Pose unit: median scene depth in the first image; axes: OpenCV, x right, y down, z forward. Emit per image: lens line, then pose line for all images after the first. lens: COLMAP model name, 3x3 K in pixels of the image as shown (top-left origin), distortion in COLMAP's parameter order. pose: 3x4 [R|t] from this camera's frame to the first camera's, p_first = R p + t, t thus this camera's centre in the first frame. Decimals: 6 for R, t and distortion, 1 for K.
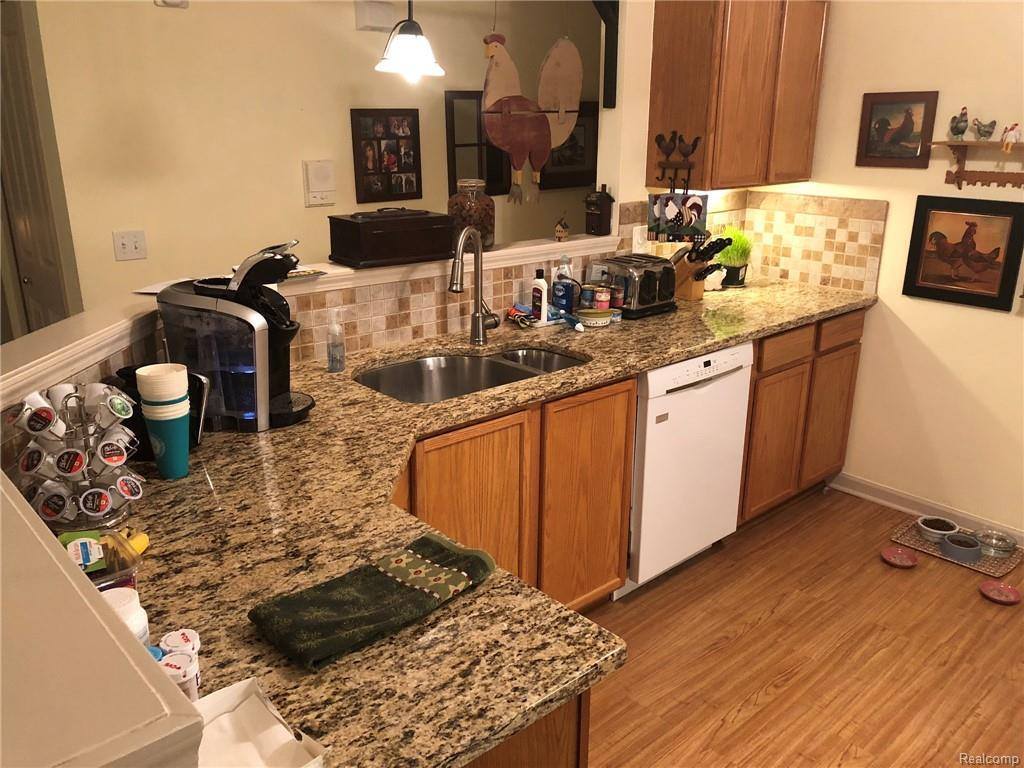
lens RADIAL K [[839.3, 0, 510.8], [0, 839.3, 387.4], [0, 0, 1]] dist [0.019065, -0.011105]
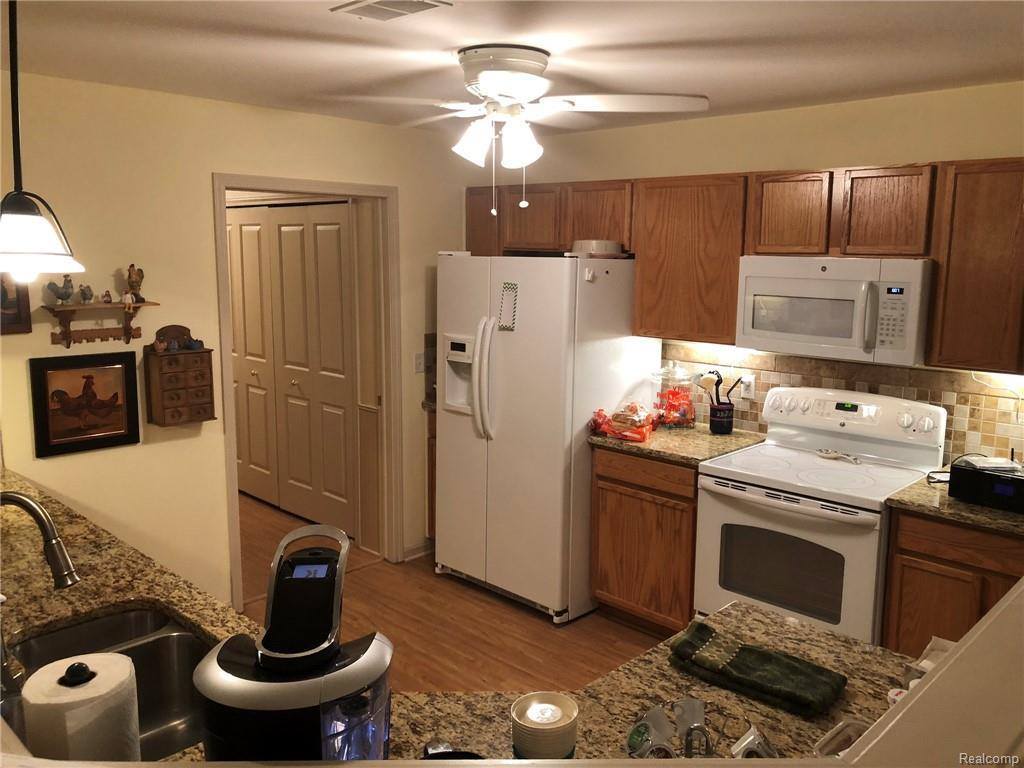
lens RADIAL K [[839.3, 0, 513.7], [0, 839.3, 380.8], [0, 0, 1]] dist [0.019065, -0.011105]
pose [[-0.073303, -0.160808, 0.984260, -0.638413], [0.296808, 0.938678, 0.175466, -0.246969], [-0.952119, 0.304999, -0.021079, 0.573913]]
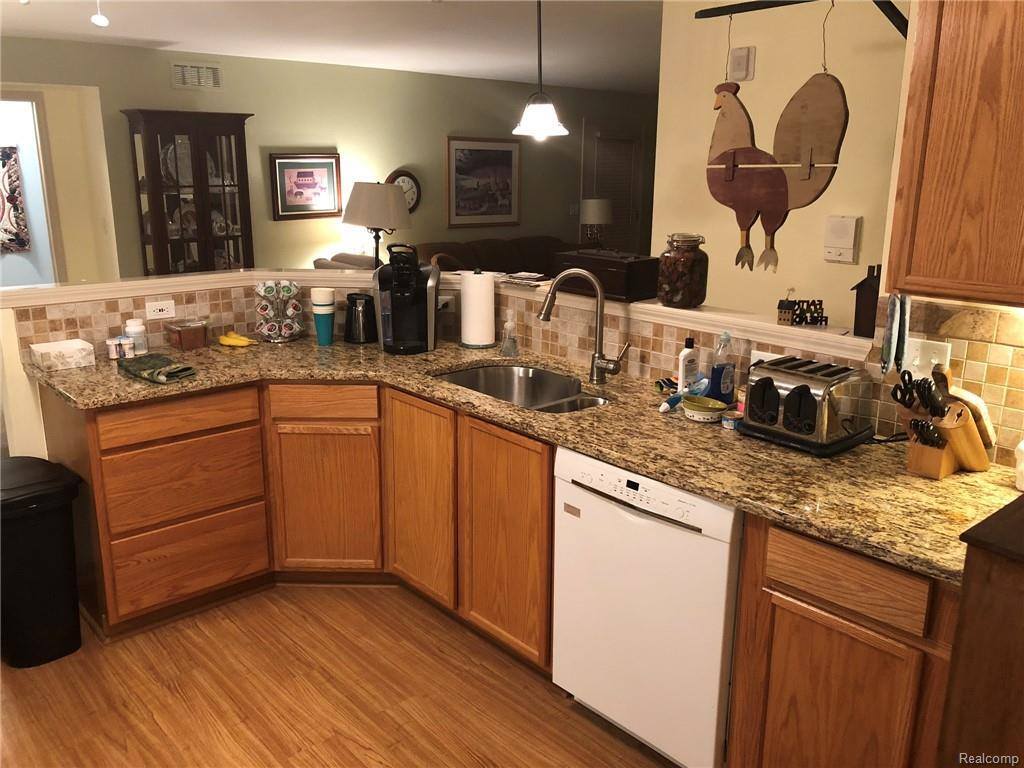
lens RADIAL K [[839.3, 0, 510.9], [0, 839.3, 382.0], [0, 0, 1]] dist [0.019065, -0.011105]
pose [[-0.005959, 0.249474, -0.968363, 0.959336], [-0.313057, 0.919237, 0.238744, -0.264741], [0.949716, 0.304576, 0.072622, 0.809777]]
